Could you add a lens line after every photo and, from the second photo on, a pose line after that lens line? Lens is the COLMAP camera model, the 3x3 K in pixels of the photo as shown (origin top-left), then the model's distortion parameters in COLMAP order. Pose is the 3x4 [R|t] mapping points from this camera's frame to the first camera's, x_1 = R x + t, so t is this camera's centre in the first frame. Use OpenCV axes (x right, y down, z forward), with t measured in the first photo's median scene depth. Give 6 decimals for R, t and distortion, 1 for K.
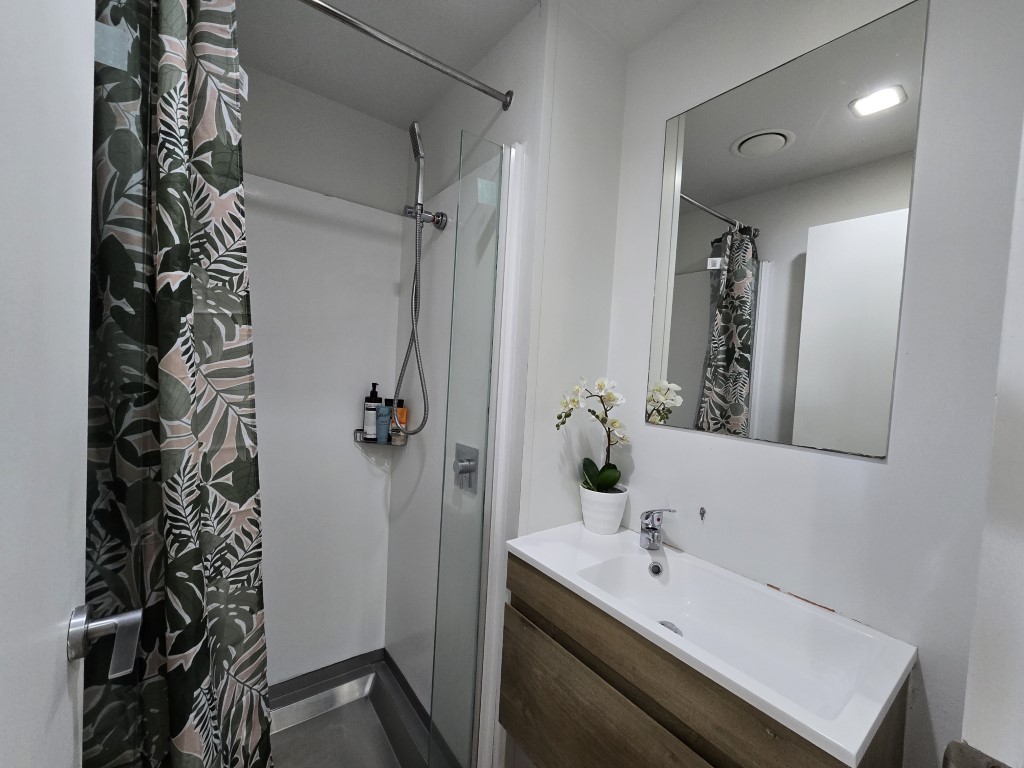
lens RADIAL K [[419.1, 0, 508.9], [0, 419.1, 387.2], [0, 0, 1]] dist [-0.001286, -0.000214]
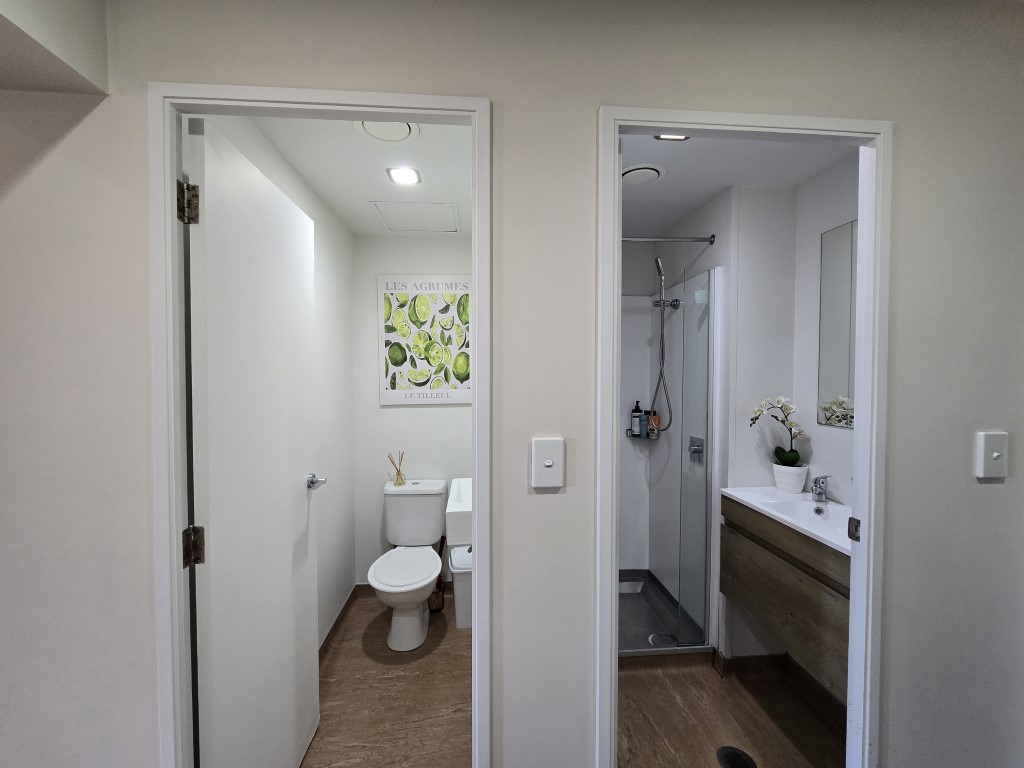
lens RADIAL K [[419.1, 0, 508.9], [0, 419.1, 387.2], [0, 0, 1]] dist [-0.001286, -0.000214]
pose [[0.843579, -0.039779, -0.535529, 0.191364], [0.023655, 0.999037, -0.036946, -0.020781], [0.536483, 0.018499, 0.843708, -0.922304]]
